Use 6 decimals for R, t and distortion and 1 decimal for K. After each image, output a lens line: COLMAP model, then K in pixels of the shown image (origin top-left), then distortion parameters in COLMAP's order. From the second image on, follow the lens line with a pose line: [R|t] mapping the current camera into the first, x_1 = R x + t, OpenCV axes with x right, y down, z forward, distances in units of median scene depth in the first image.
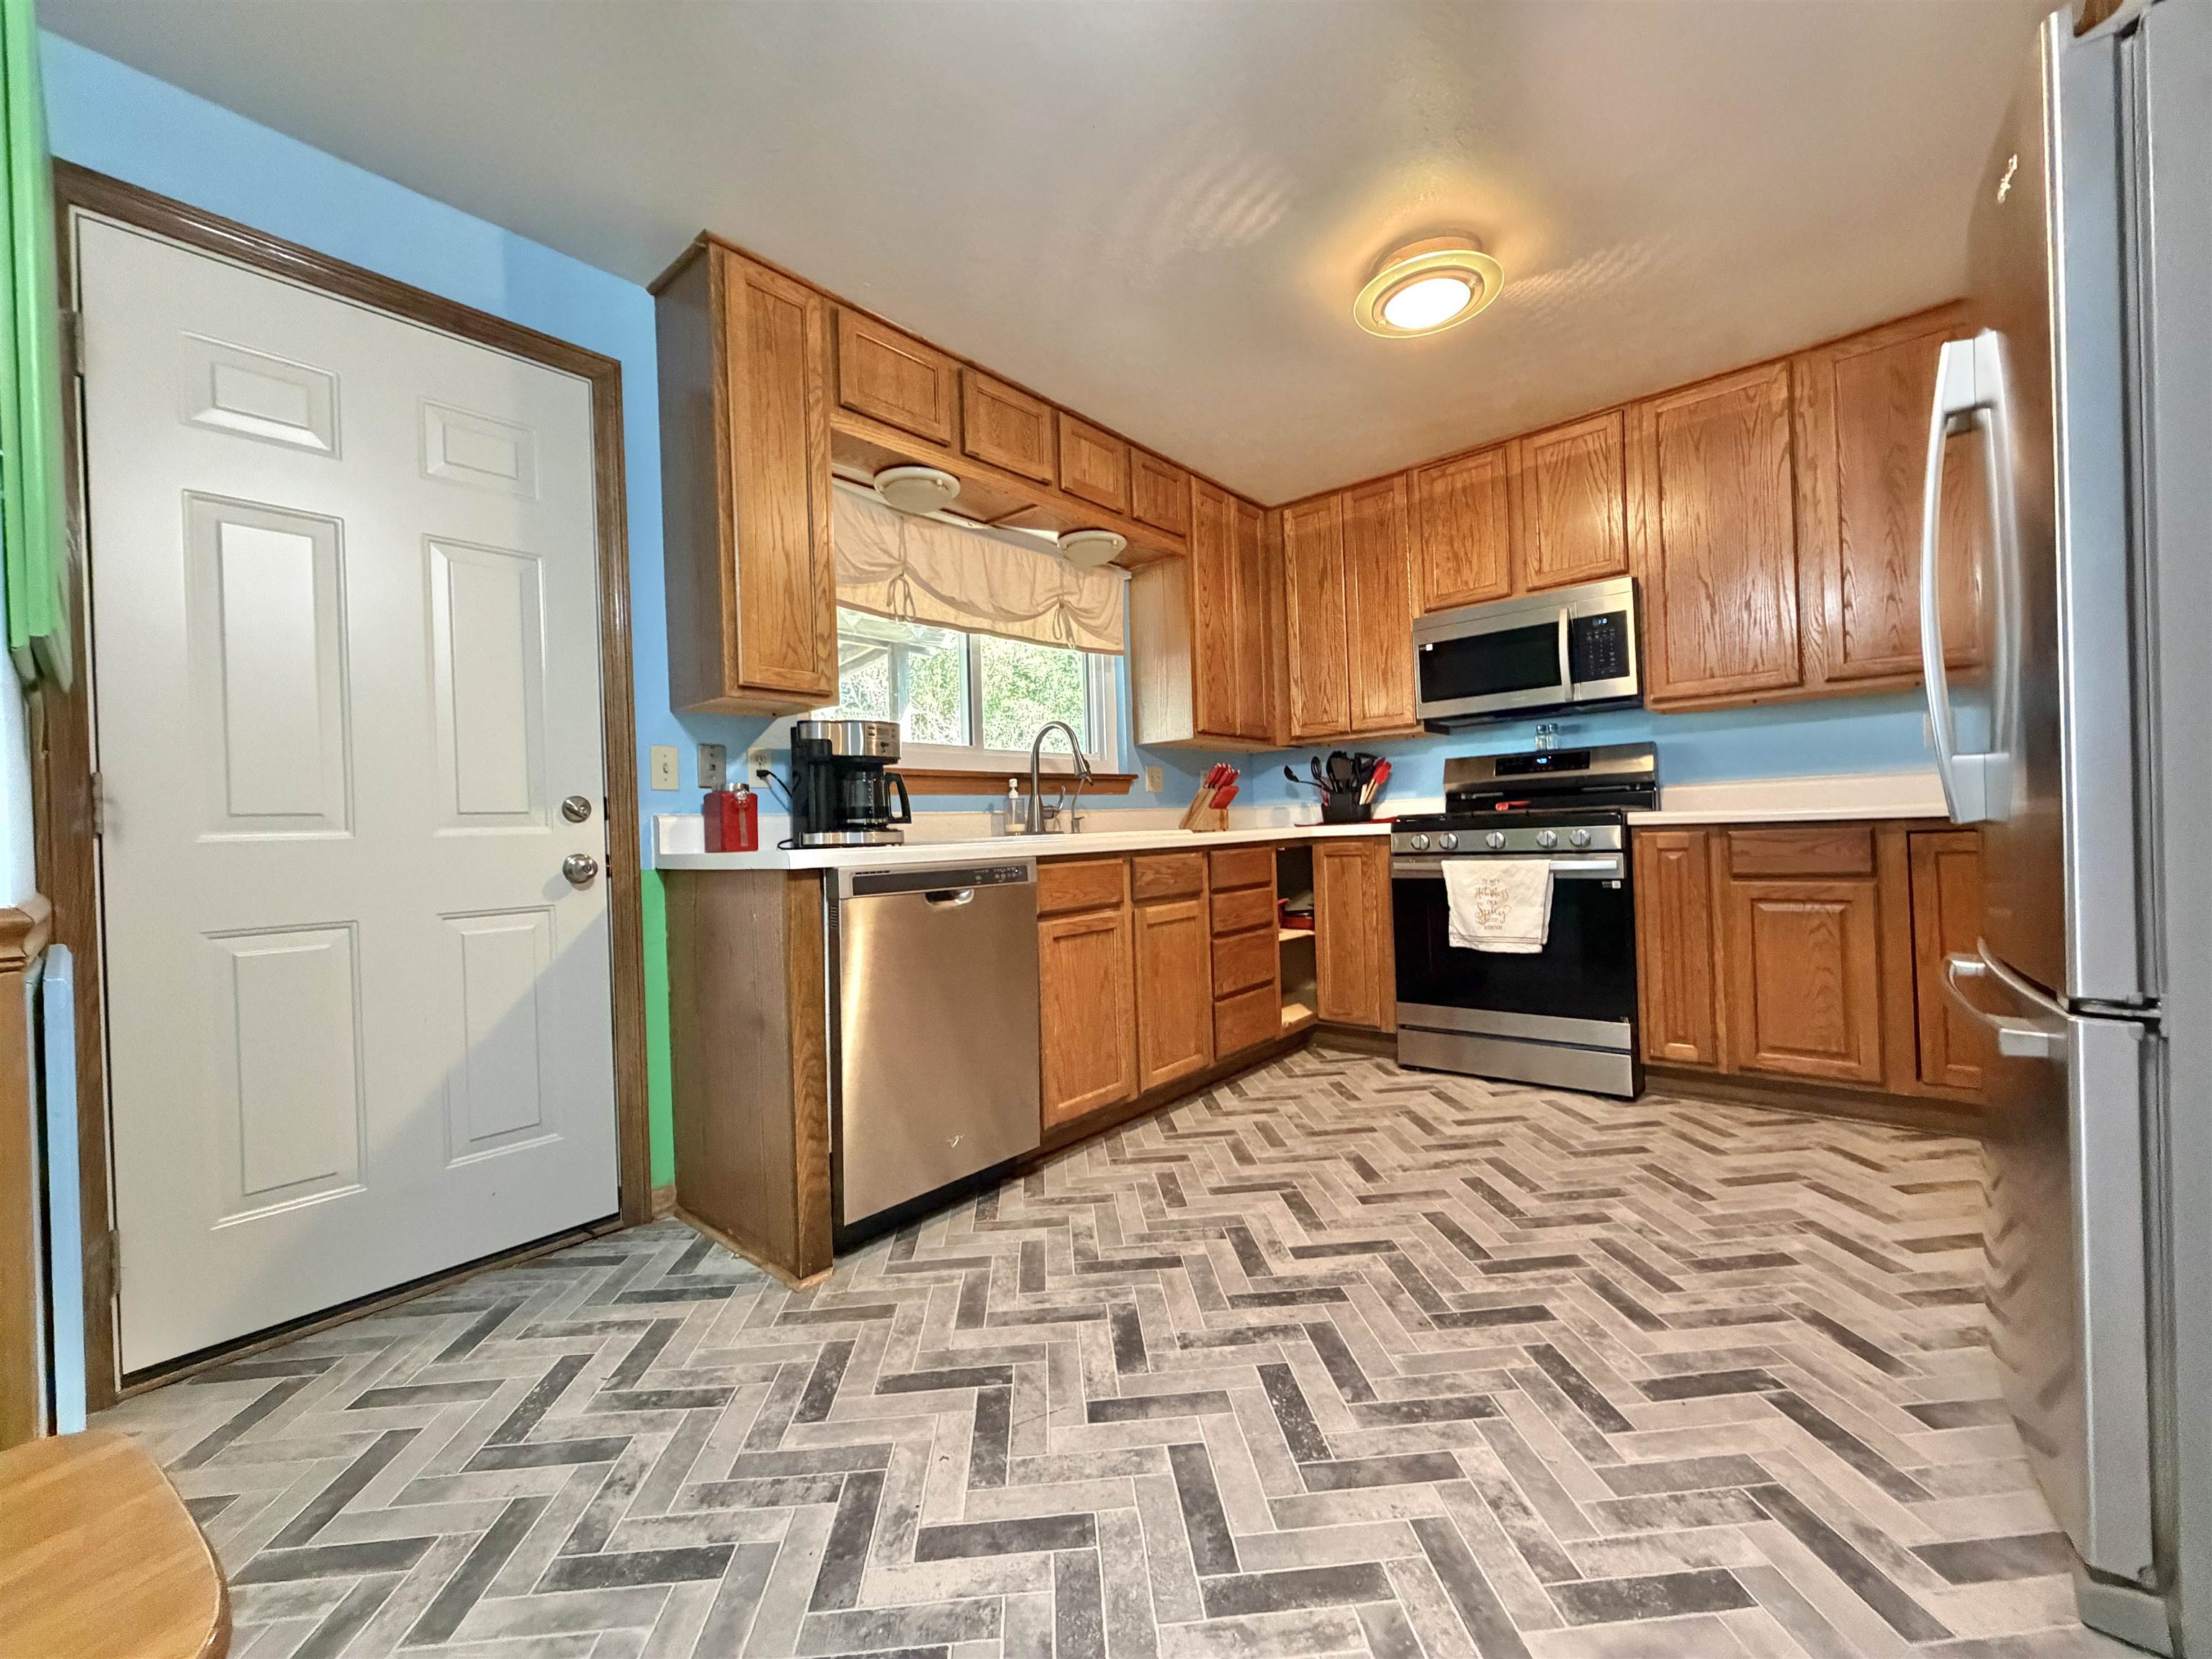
lens RADIAL K [[881.4, 0, 1092.6], [0, 881.4, 830.2], [0, 0, 1]] dist [-0.002848, -0.000114]
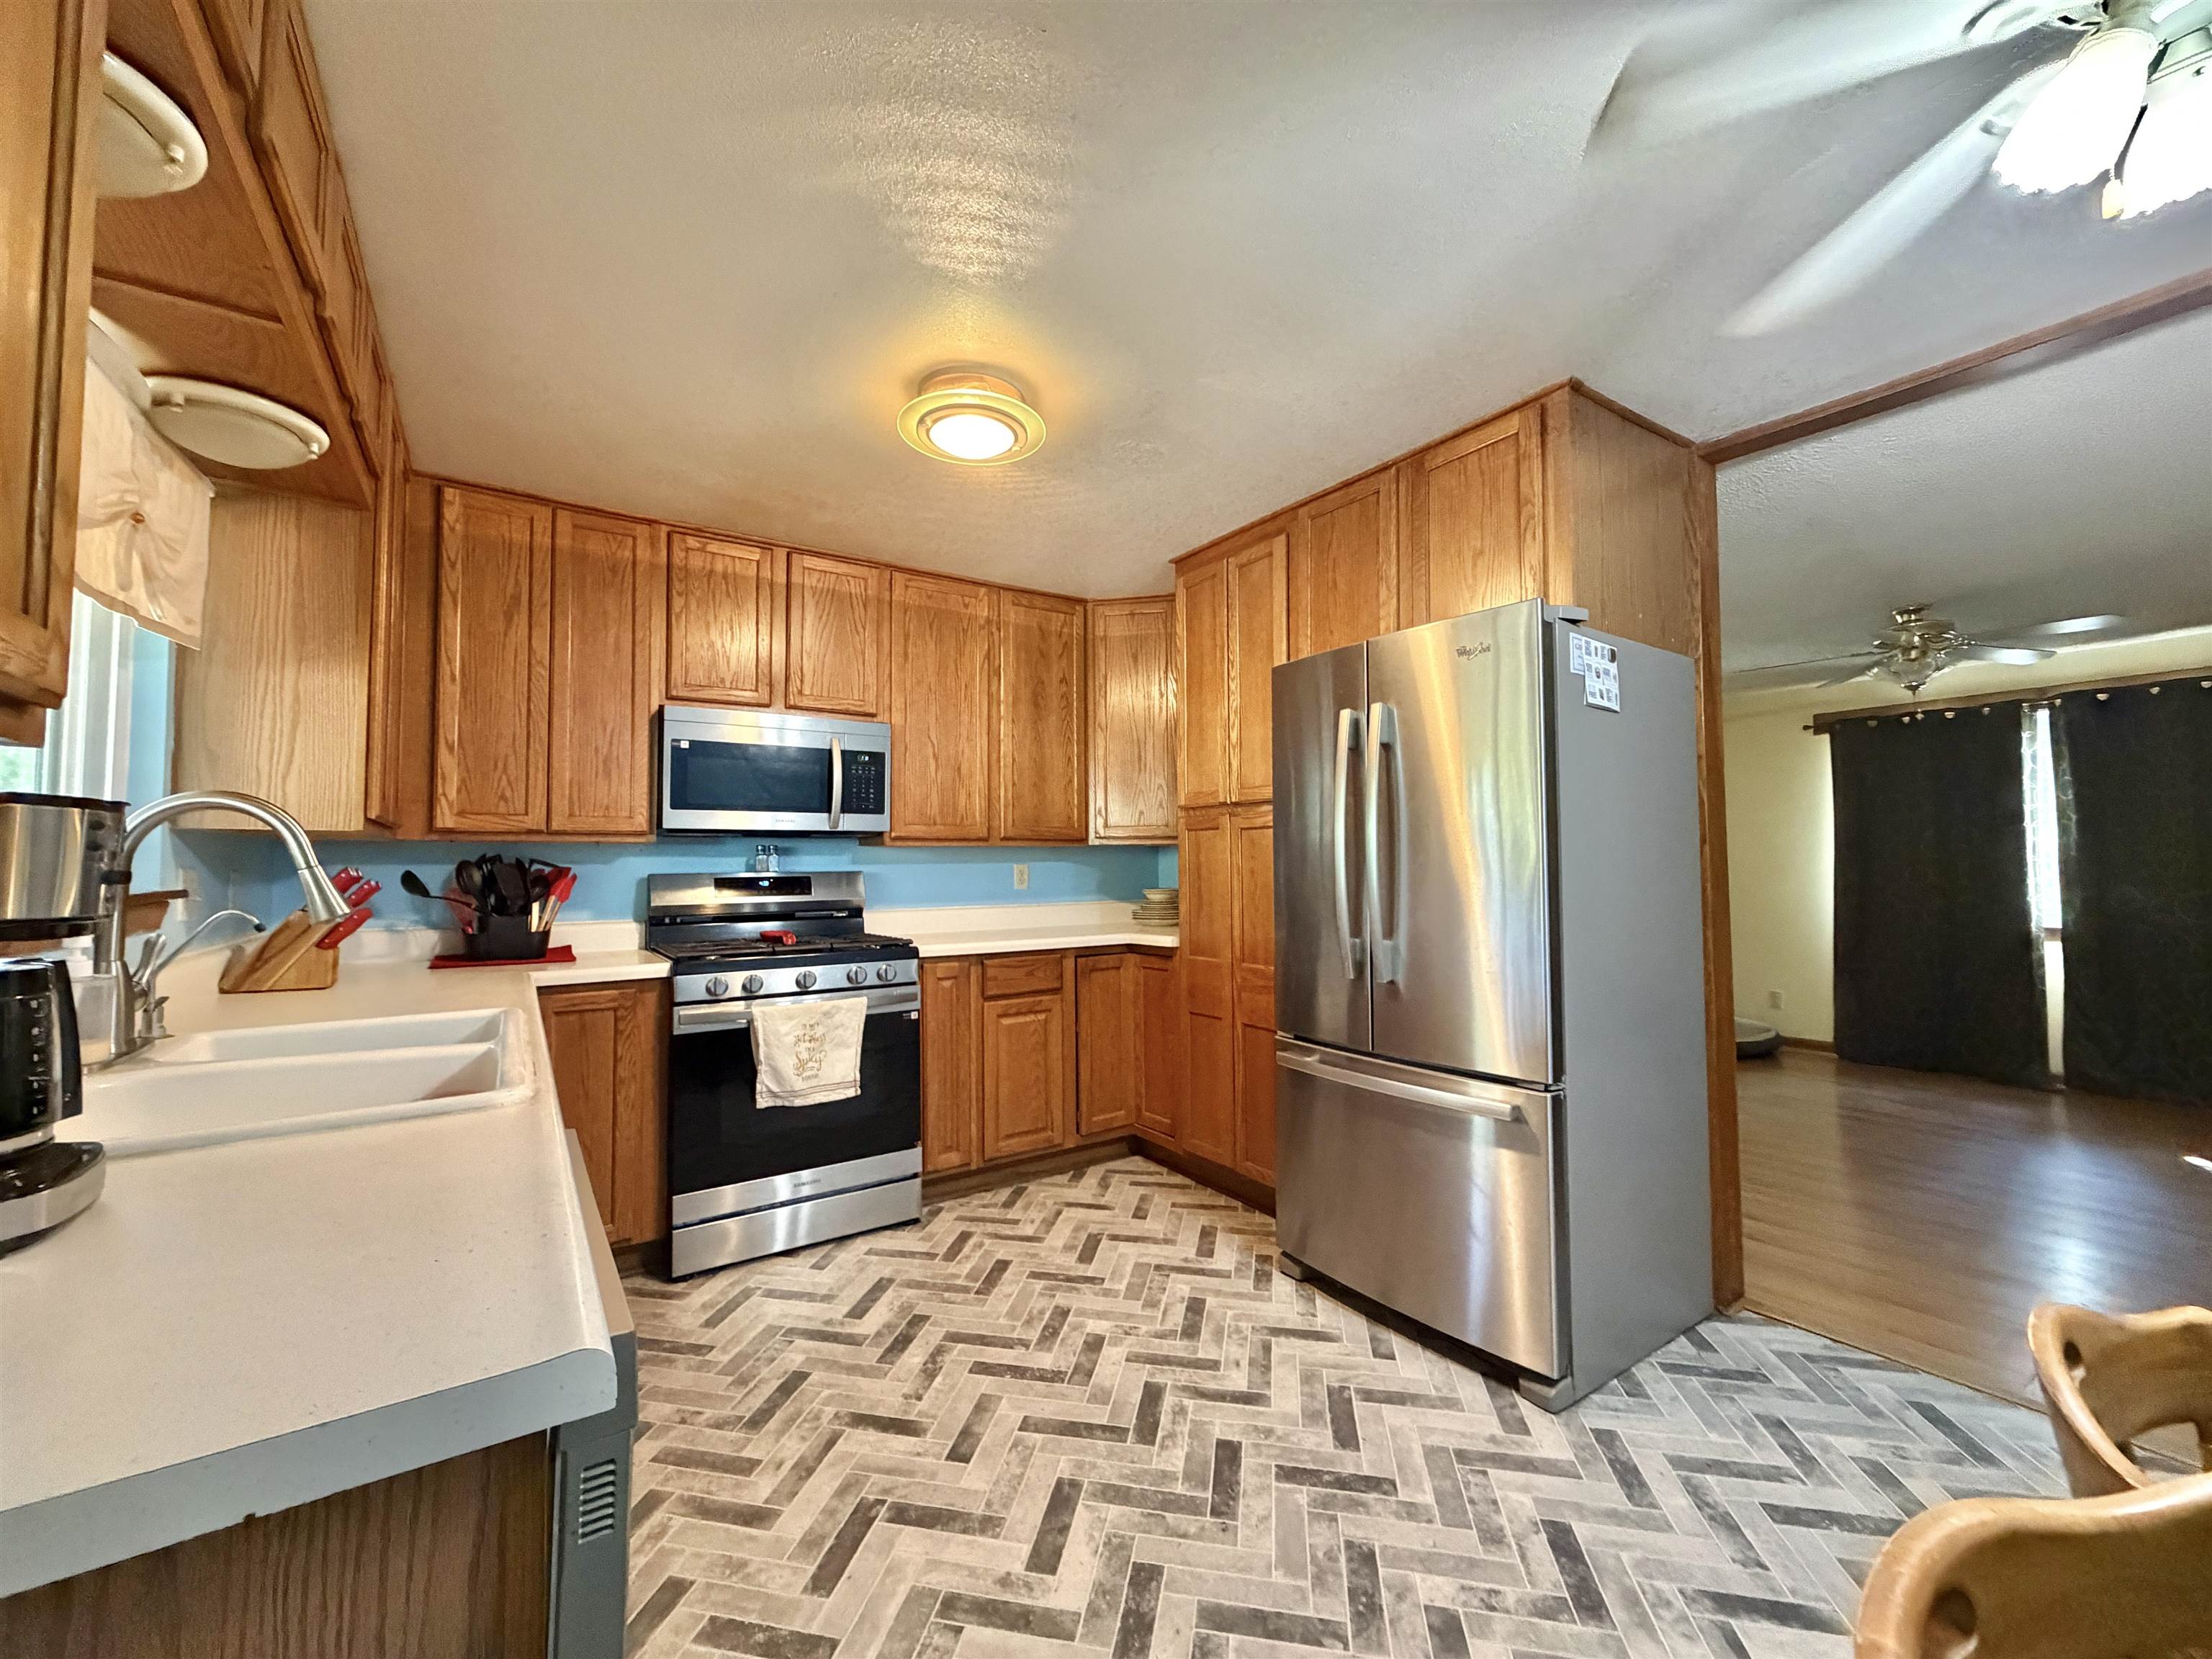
lens RADIAL K [[881.4, 0, 1095.6], [0, 881.4, 829.6], [0, 0, 1]] dist [-0.002848, -0.000114]
pose [[0.259157, 0.077314, 0.962736, -0.392507], [-0.002646, 0.996844, -0.079341, -0.078605], [-0.965832, 0.018014, 0.258543, 0.520431]]
